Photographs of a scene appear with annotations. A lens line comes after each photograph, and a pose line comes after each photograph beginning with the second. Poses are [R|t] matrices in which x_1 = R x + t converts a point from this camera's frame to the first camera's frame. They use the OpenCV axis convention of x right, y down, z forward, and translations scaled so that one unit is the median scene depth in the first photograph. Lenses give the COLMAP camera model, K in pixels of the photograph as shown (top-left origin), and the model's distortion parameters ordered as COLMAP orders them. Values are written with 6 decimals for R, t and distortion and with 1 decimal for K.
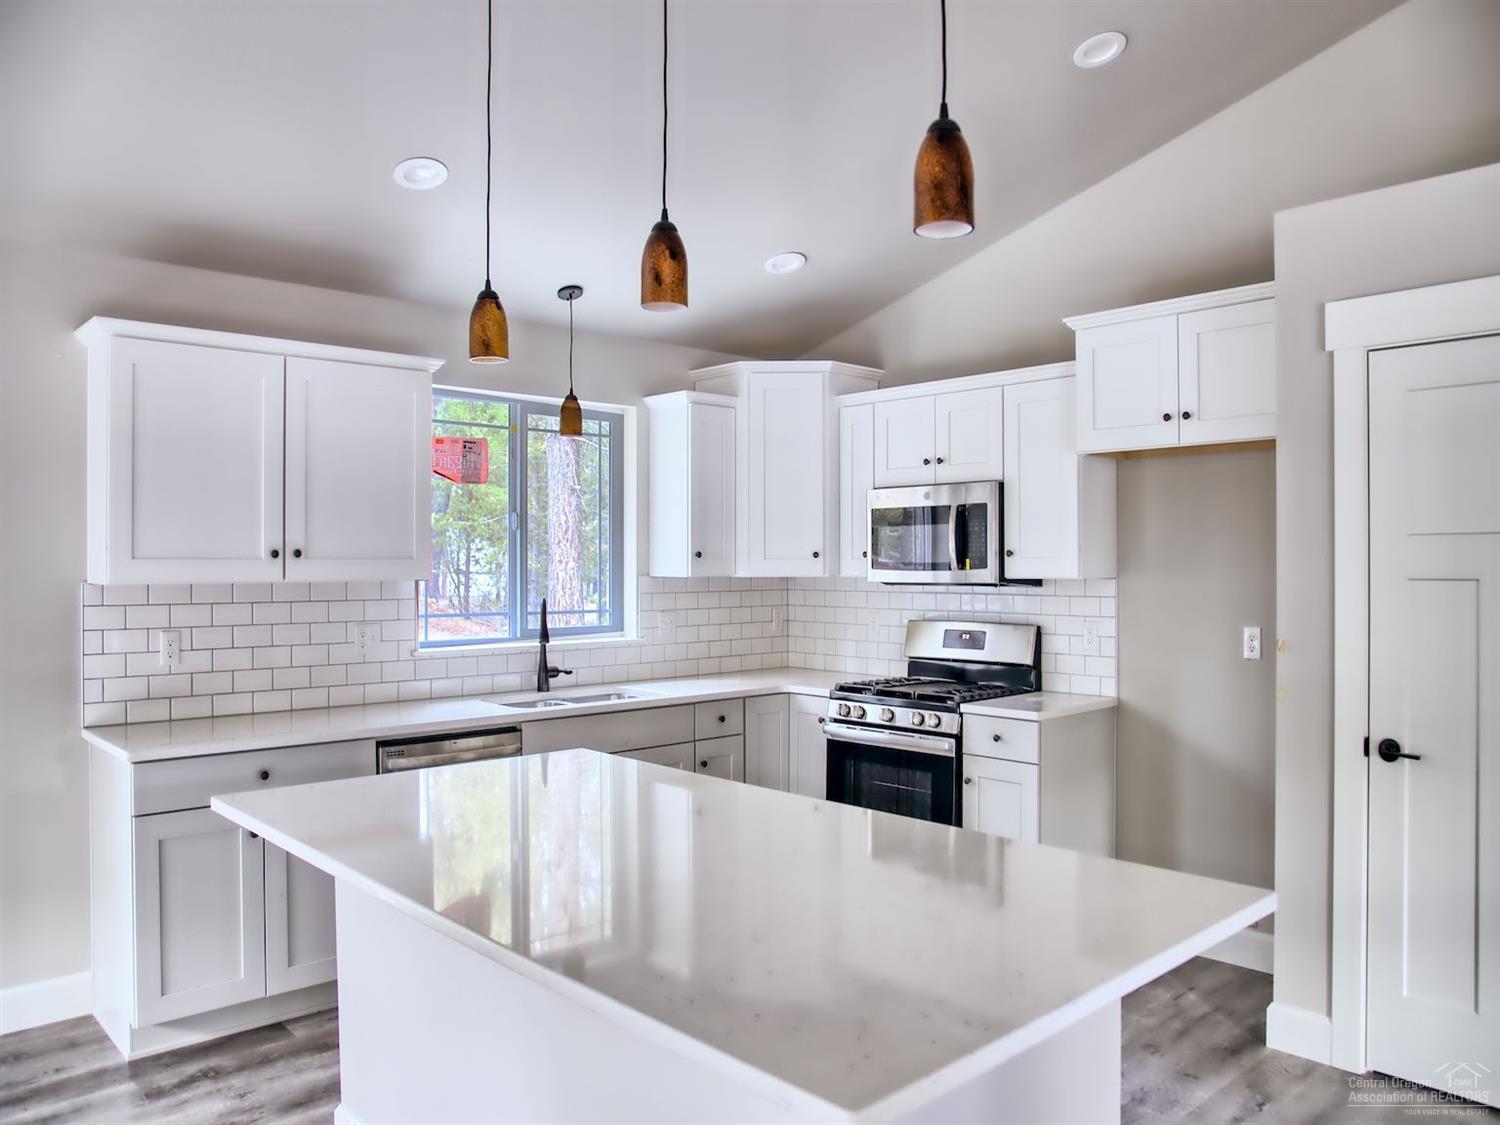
lens RADIAL K [[1102.3, 0, 705.3], [0, 1102.3, 557.7], [0, 0, 1]] dist [-0.070815, -0.000381]
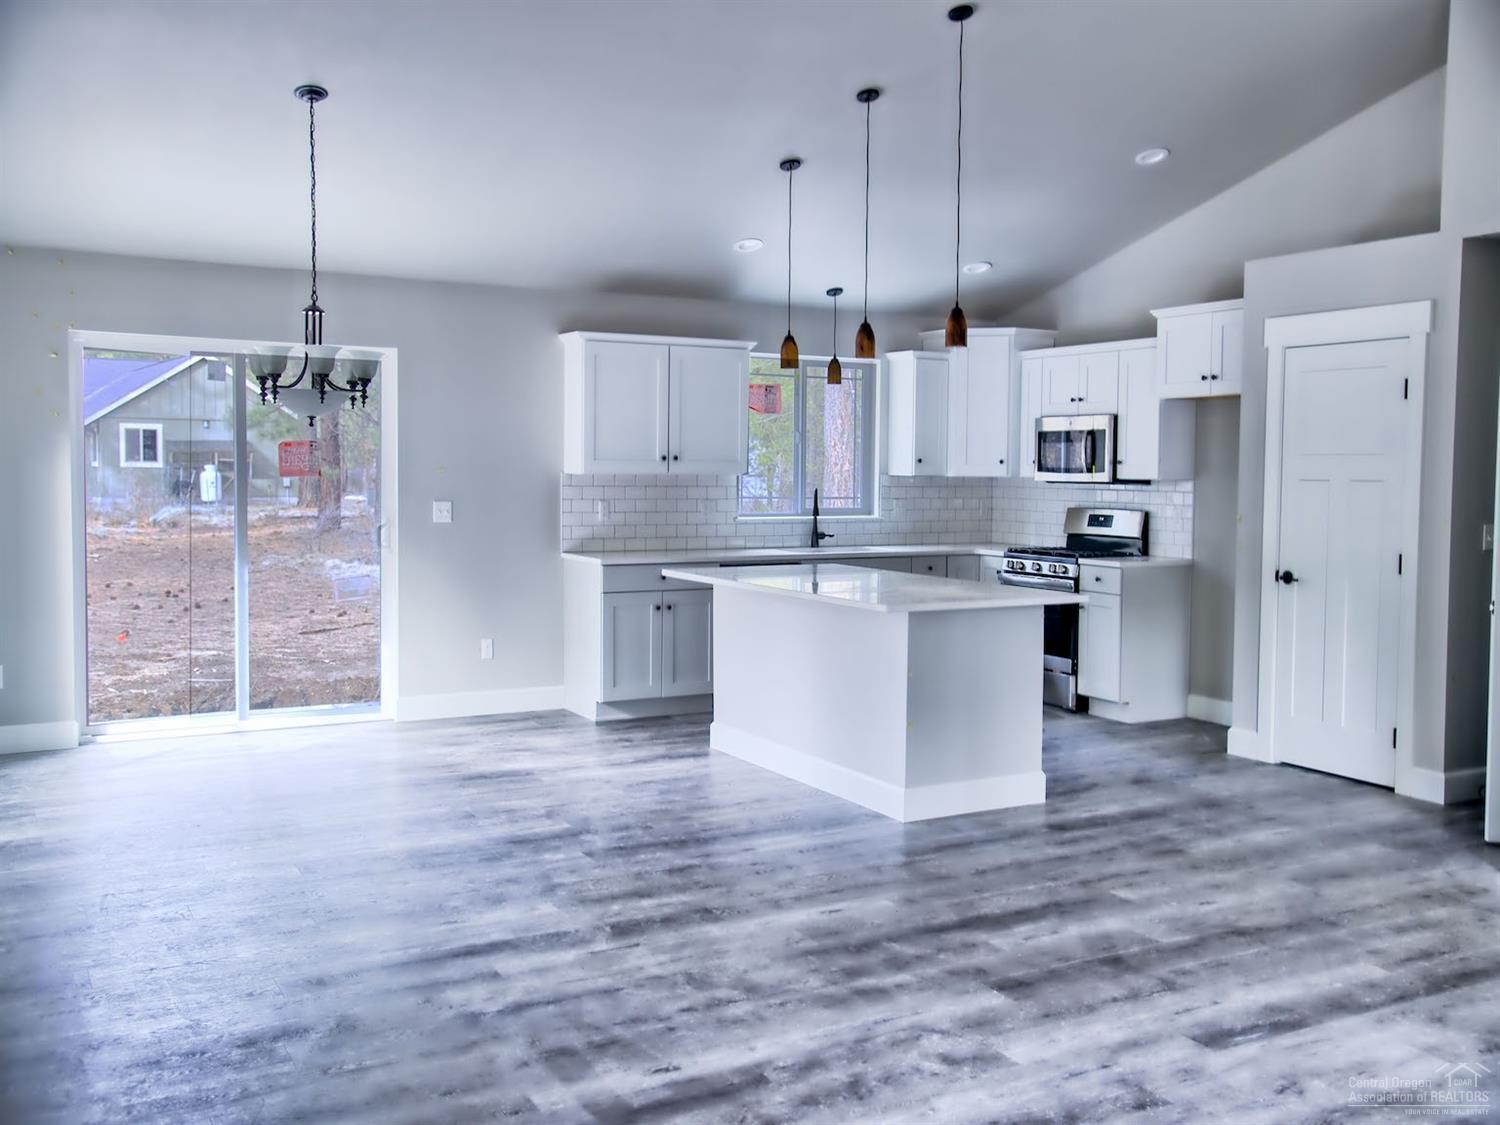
lens RADIAL K [[1347.3, 0, 716.3], [0, 1347.3, 515.2], [0, 0, 1]] dist [-0.003522, 0.029048]
pose [[0.974785, 0.019794, -0.222264, 0.144581], [-0.010500, 0.999023, 0.042922, -0.004821], [0.222897, -0.039506, 0.974041, -0.916265]]
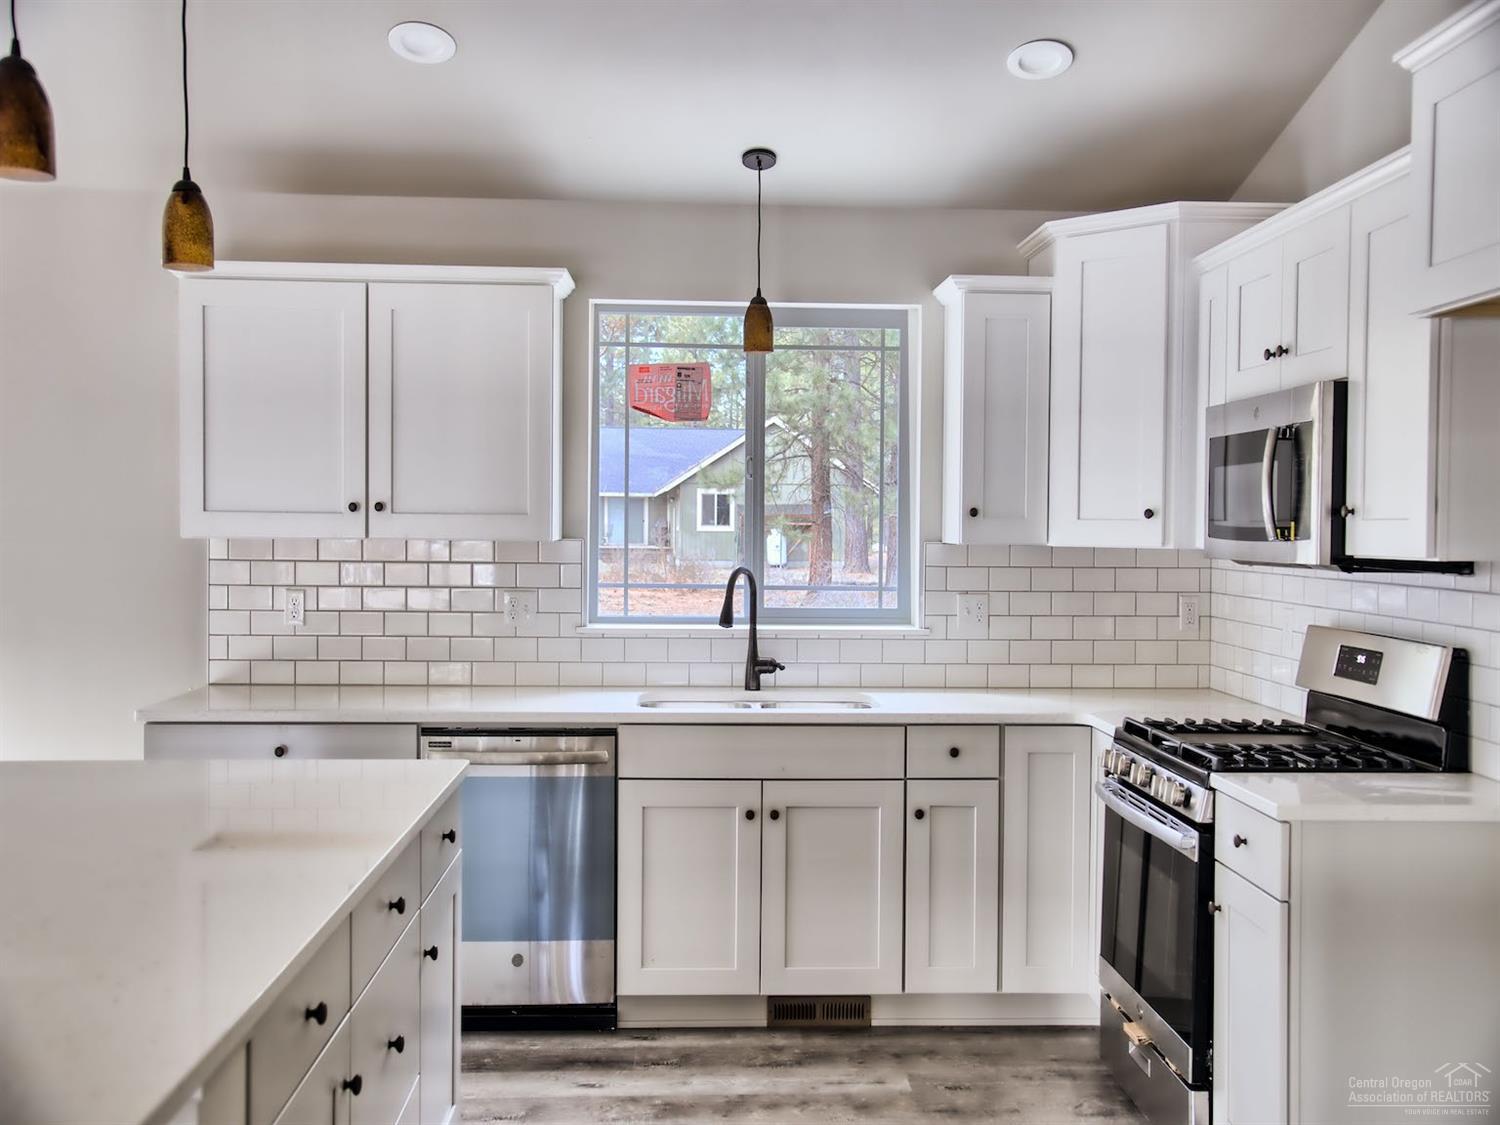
lens RADIAL K [[1347.3, 0, 752.7], [0, 1347.3, 545.6], [0, 0, 1]] dist [-0.003522, 0.029048]
pose [[0.783568, 0.020334, -0.620973, 0.447706], [-0.008722, 0.999726, 0.021730, 0.001042], [0.621245, -0.011611, 0.783530, 0.278177]]
